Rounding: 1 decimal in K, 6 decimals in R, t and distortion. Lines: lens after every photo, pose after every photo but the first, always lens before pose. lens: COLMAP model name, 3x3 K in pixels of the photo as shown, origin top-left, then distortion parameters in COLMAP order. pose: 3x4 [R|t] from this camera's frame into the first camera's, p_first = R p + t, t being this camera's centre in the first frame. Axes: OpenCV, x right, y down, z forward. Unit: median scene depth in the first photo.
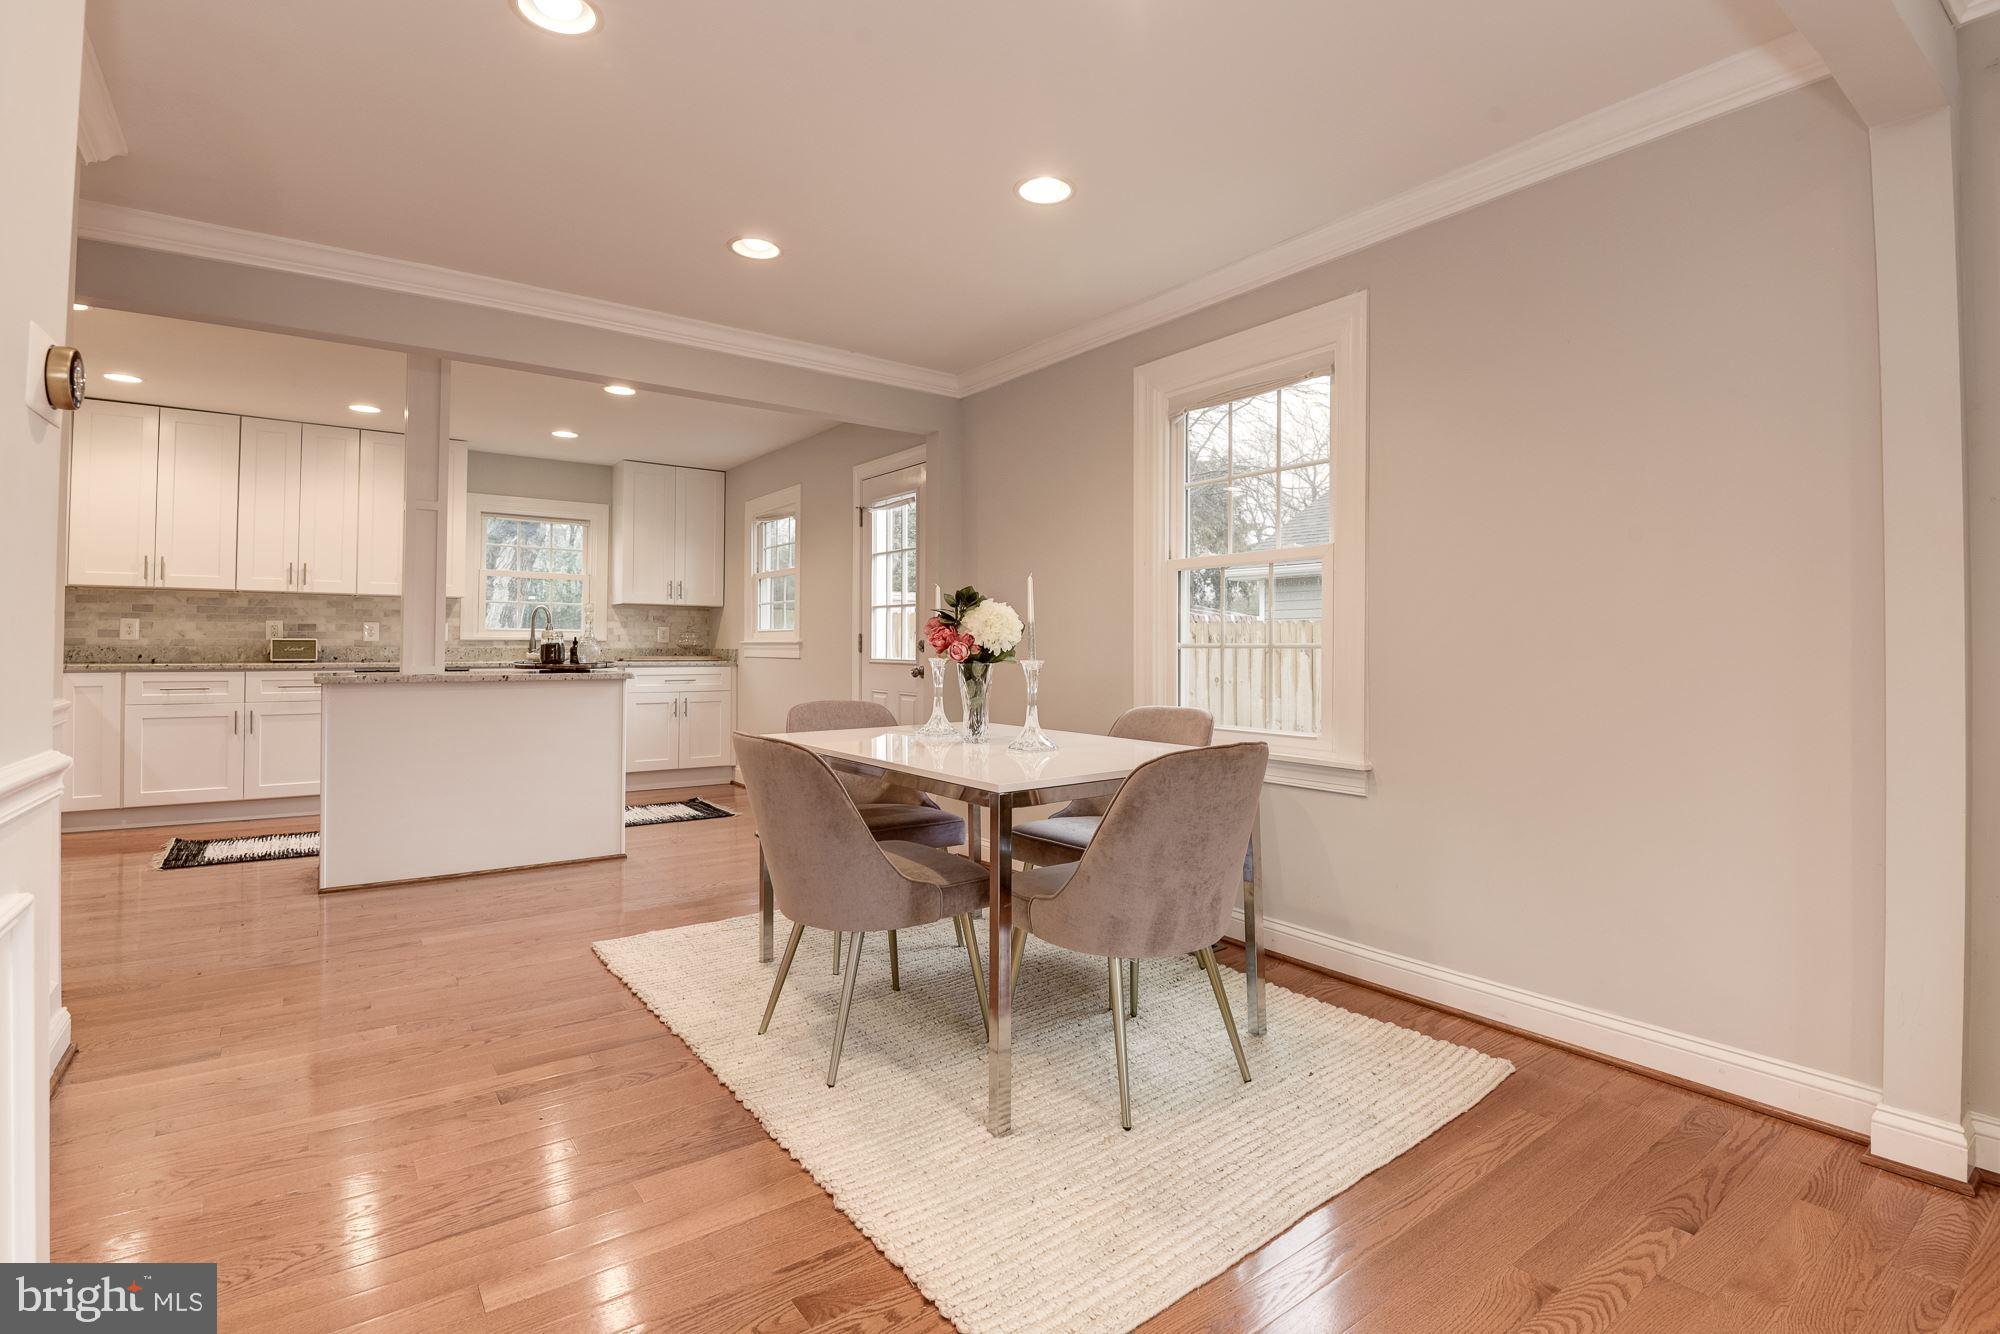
lens RADIAL K [[962.8, 0, 1003.6], [0, 962.8, 622.3], [0, 0, 1]] dist [0.004309, -0.021693]
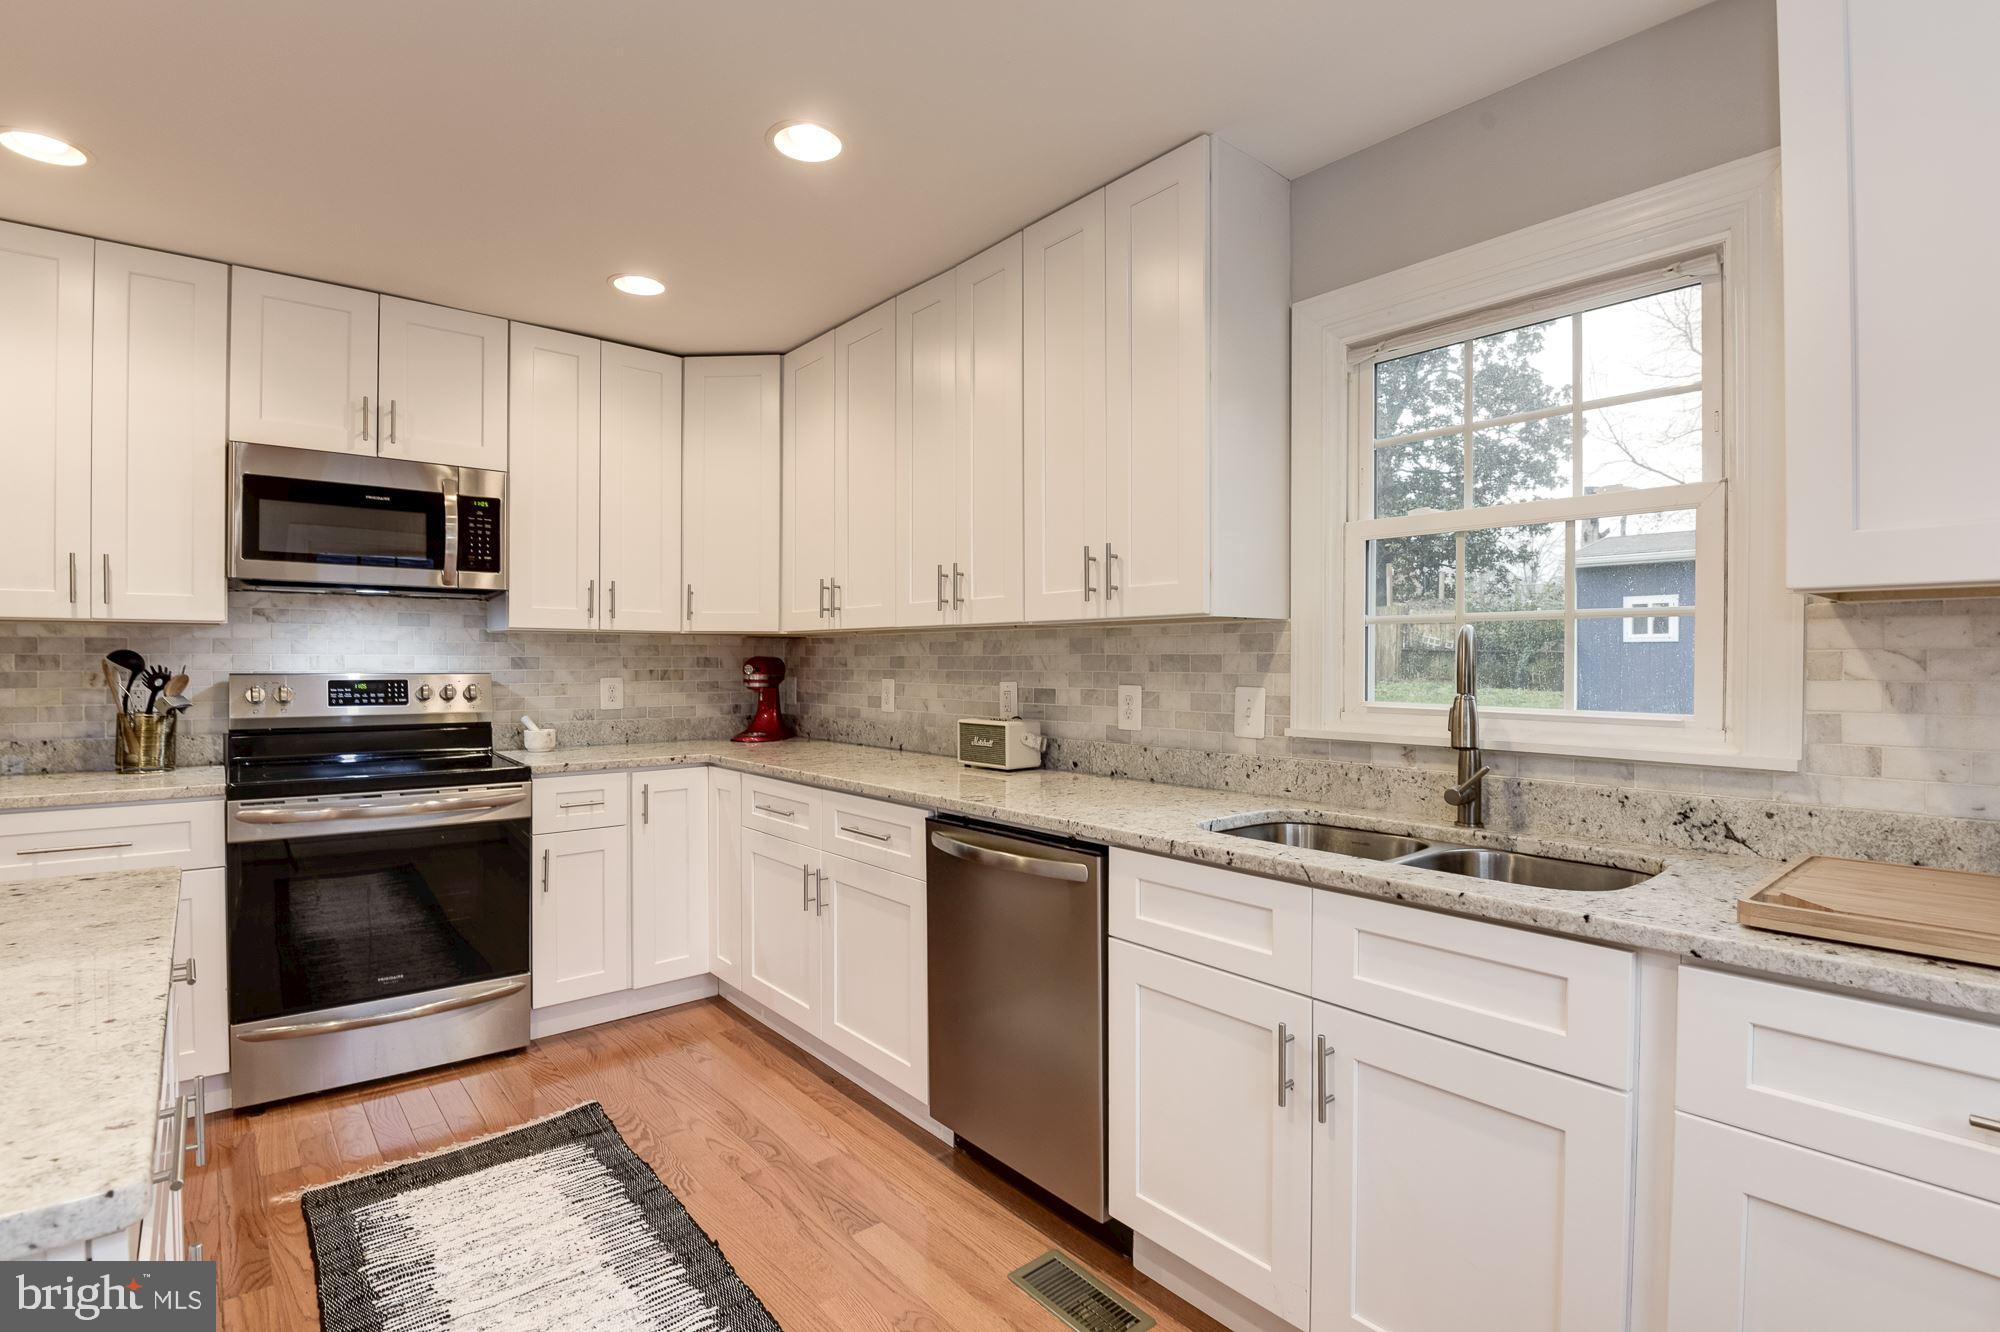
lens RADIAL K [[939.5, 0, 1028.0], [0, 939.5, 662.4], [0, 0, 1]] dist [-0.002663, -0.019802]
pose [[0.082671, -0.004421, -0.996567, -0.261925], [0.023806, 0.999714, -0.002460, -0.010697], [0.996293, -0.023521, 0.082753, 0.970641]]
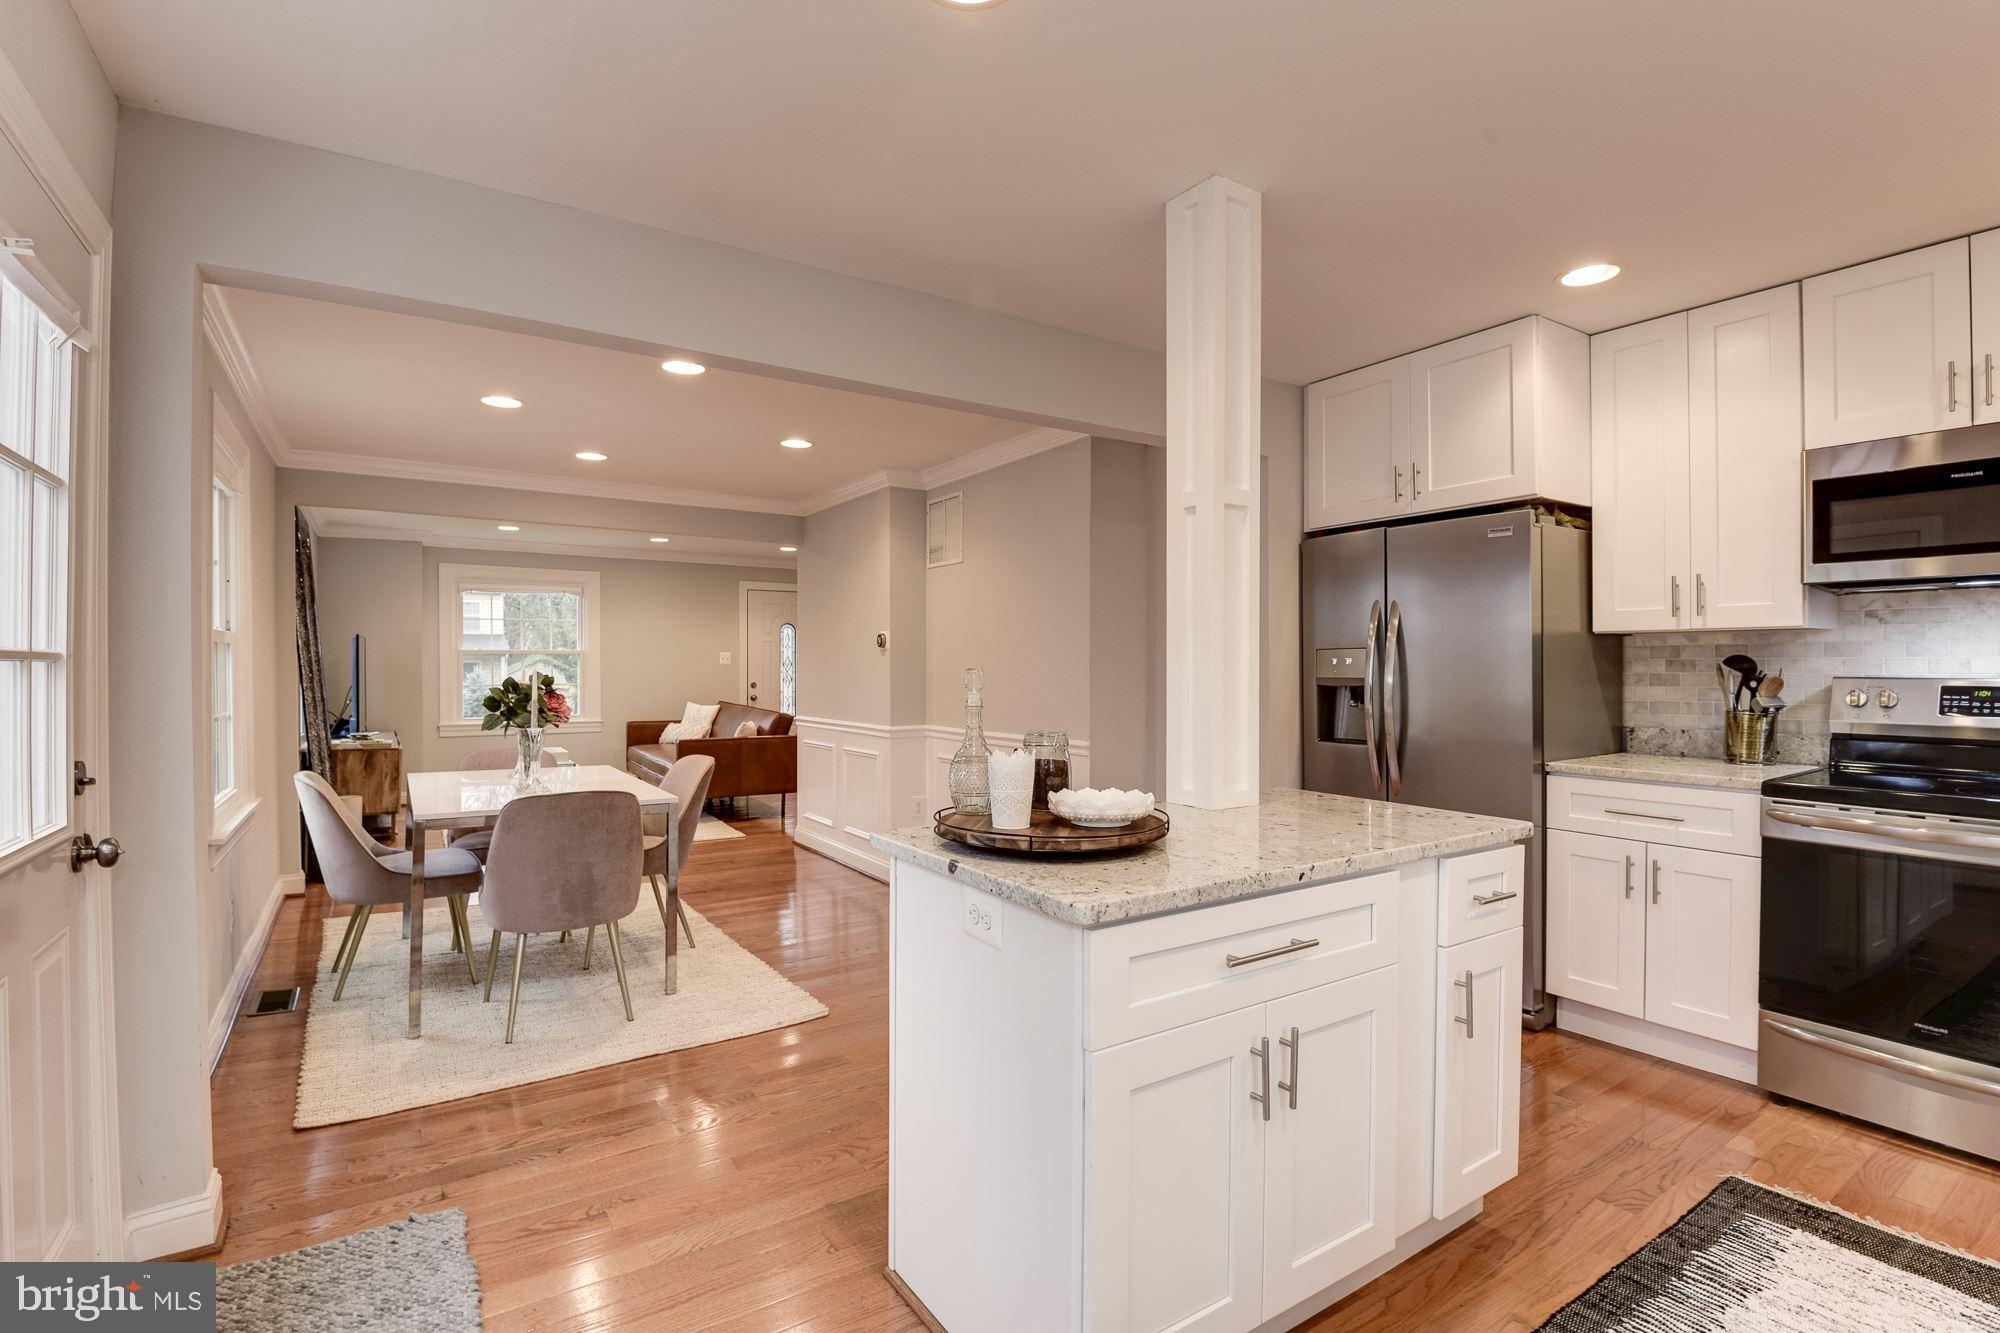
lens RADIAL K [[935.5, 0, 1000.0], [0, 935.5, 666.5], [0, 0, 1]] dist [0.000577, -0.010077]
pose [[-0.999014, -0.005634, 0.044034, -0.360832], [-0.006606, 0.999737, -0.021966, -0.007791], [-0.043899, -0.022235, -0.998789, 1.105262]]
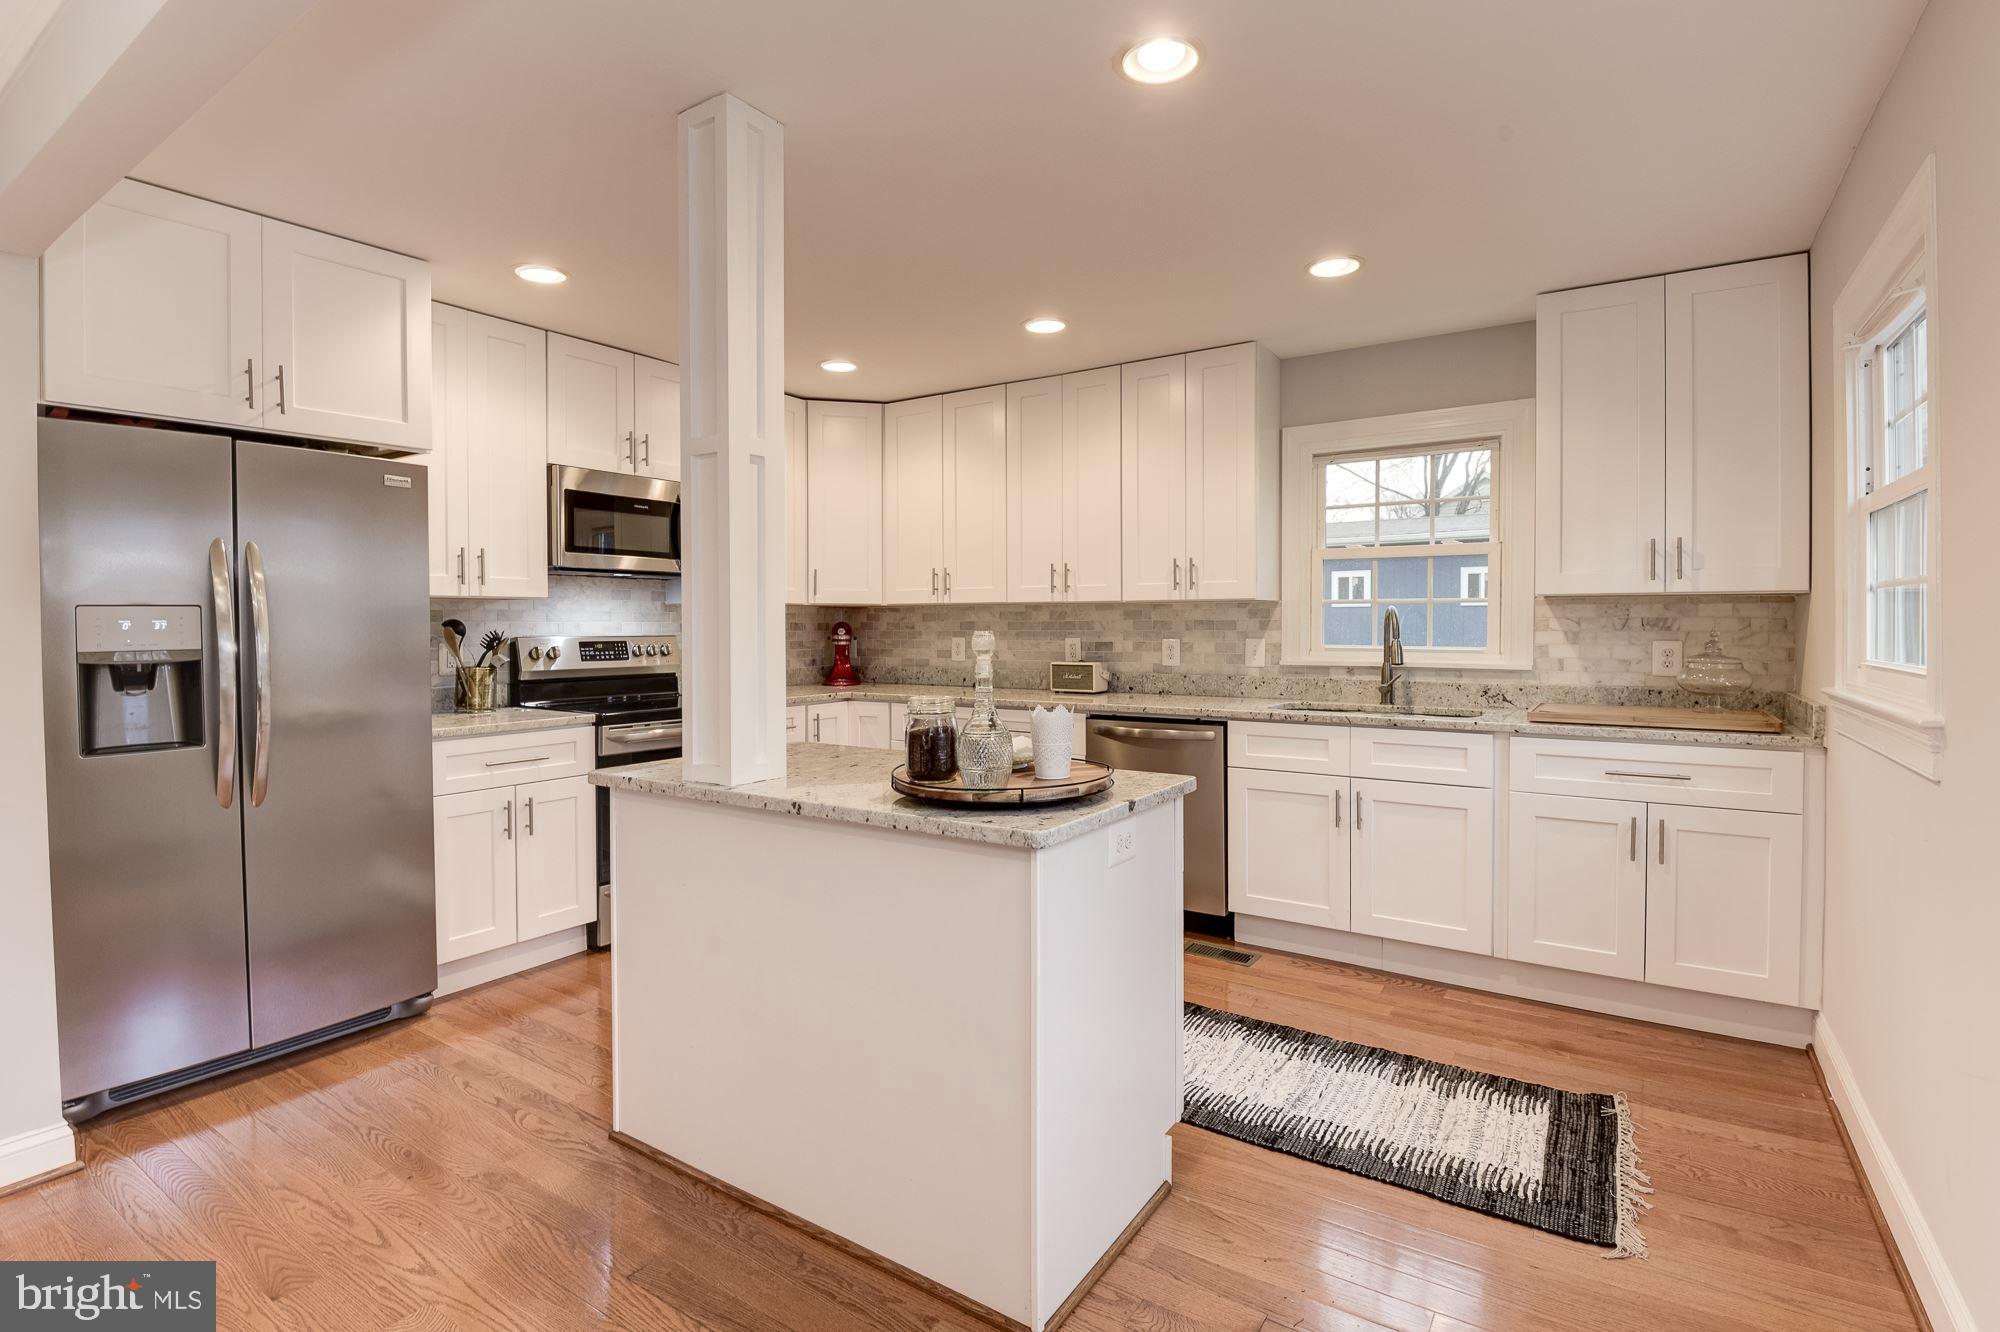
lens RADIAL K [[934.2, 0, 1023.9], [0, 934.2, 633.1], [0, 0, 1]] dist [-0.011454, -0.000275]
pose [[0.353735, 0.002546, -0.935342, -0.060346], [0.028848, 0.999491, 0.013631, -0.017413], [0.934901, -0.031805, 0.353482, 0.693431]]
